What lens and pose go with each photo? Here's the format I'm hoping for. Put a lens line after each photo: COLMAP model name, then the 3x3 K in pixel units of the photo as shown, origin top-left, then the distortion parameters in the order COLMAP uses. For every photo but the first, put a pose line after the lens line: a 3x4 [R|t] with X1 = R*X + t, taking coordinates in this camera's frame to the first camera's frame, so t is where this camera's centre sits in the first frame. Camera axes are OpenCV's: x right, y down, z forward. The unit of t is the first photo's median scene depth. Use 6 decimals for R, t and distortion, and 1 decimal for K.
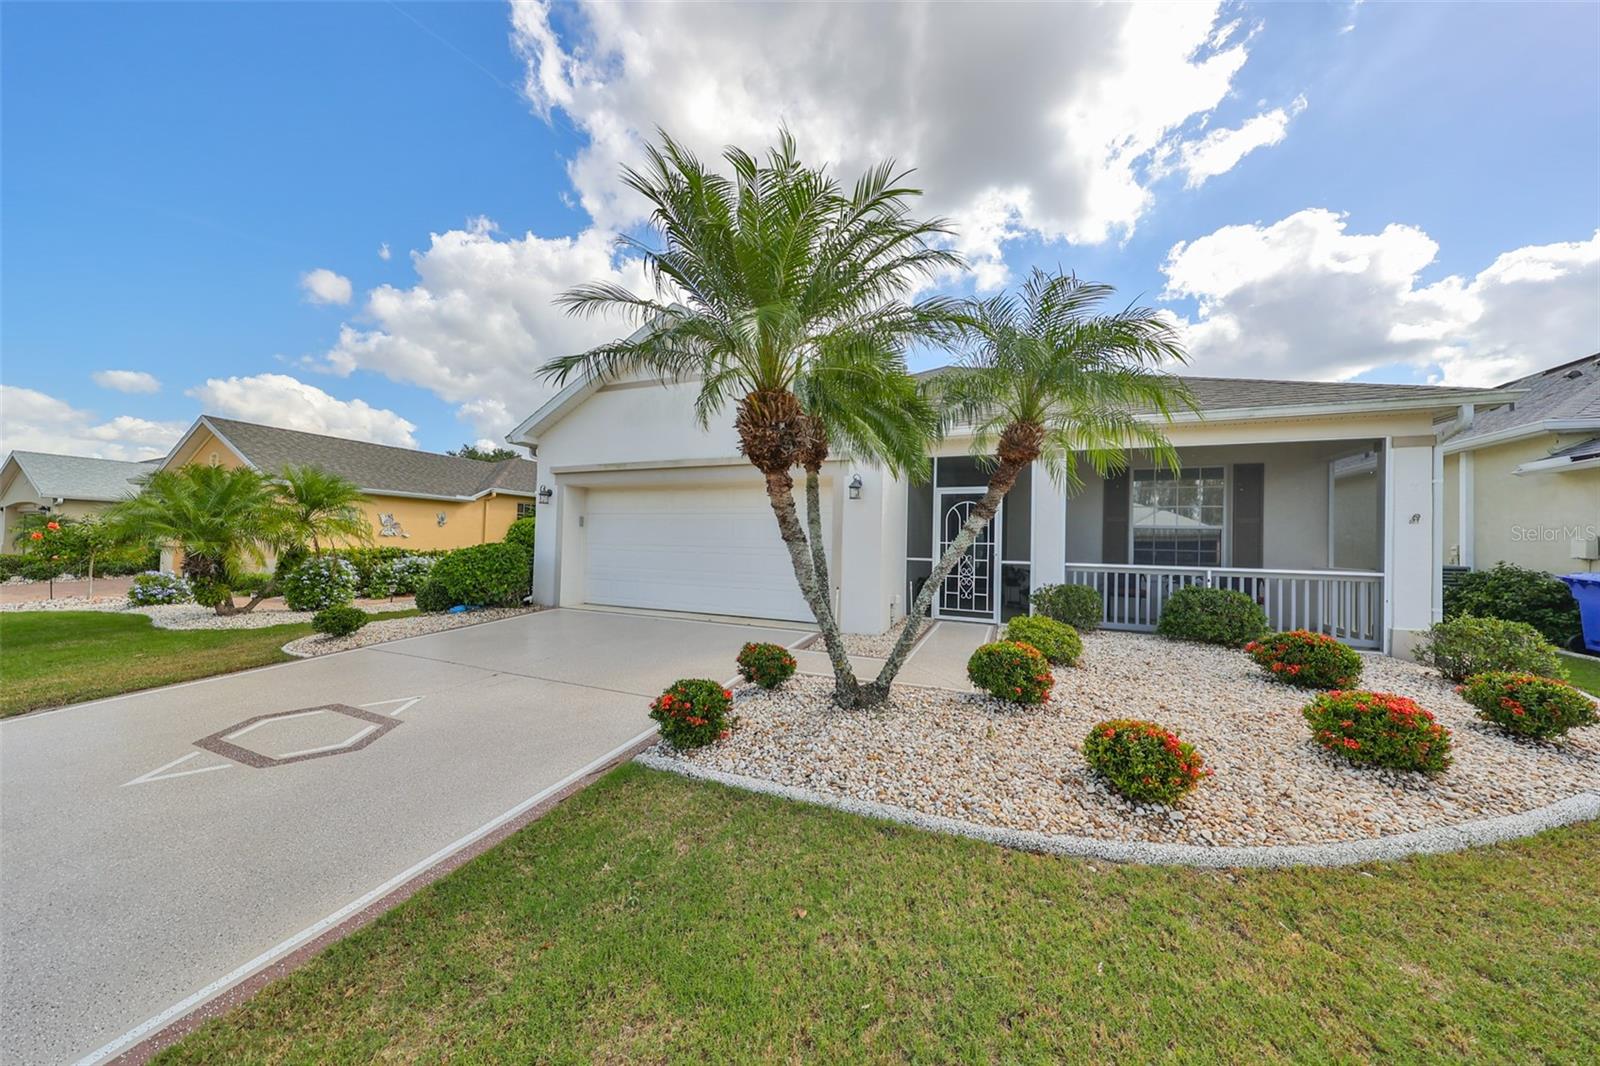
lens RADIAL K [[504.4, 0, 802.5], [0, 504.4, 537.5], [0, 0, 1]] dist [-0.003282, 0.000369]
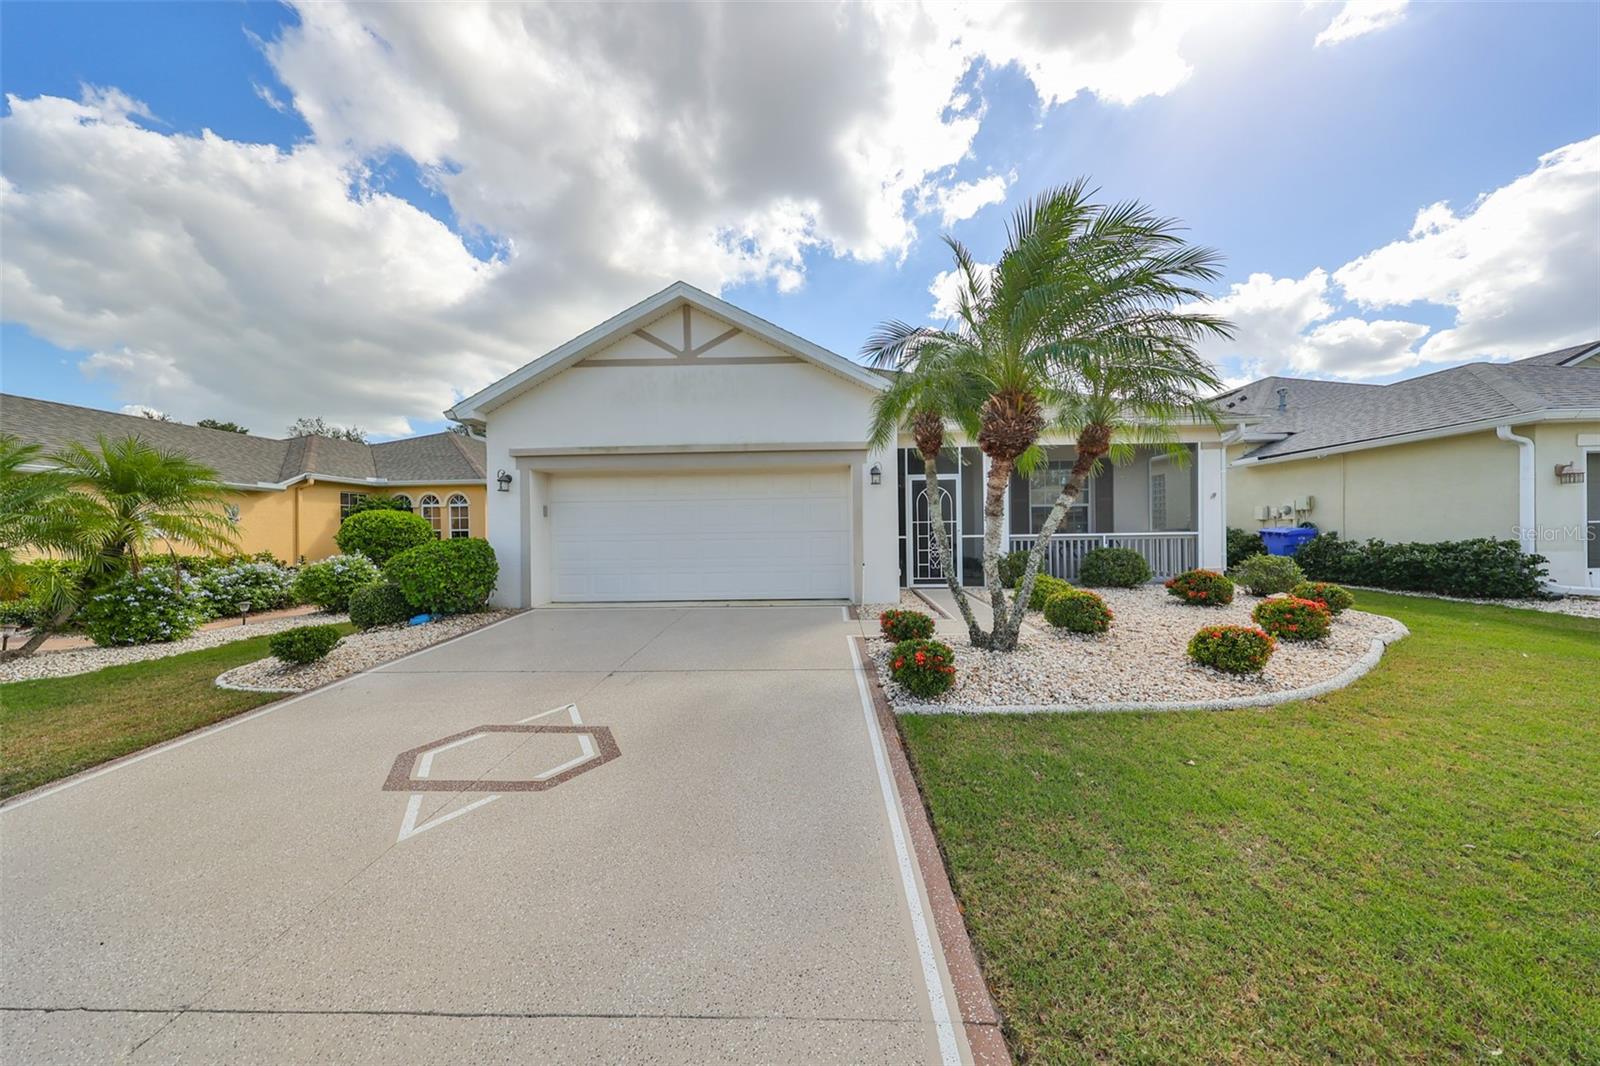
lens RADIAL K [[504.4, 0, 799.4], [0, 504.4, 527.8], [0, 0, 1]] dist [-0.003282, 0.000369]
pose [[0.933399, -0.033375, 0.357286, -0.184381], [0.031385, 0.999443, 0.011367, 0.001094], [-0.357466, 0.000604, 0.933926, 0.003976]]
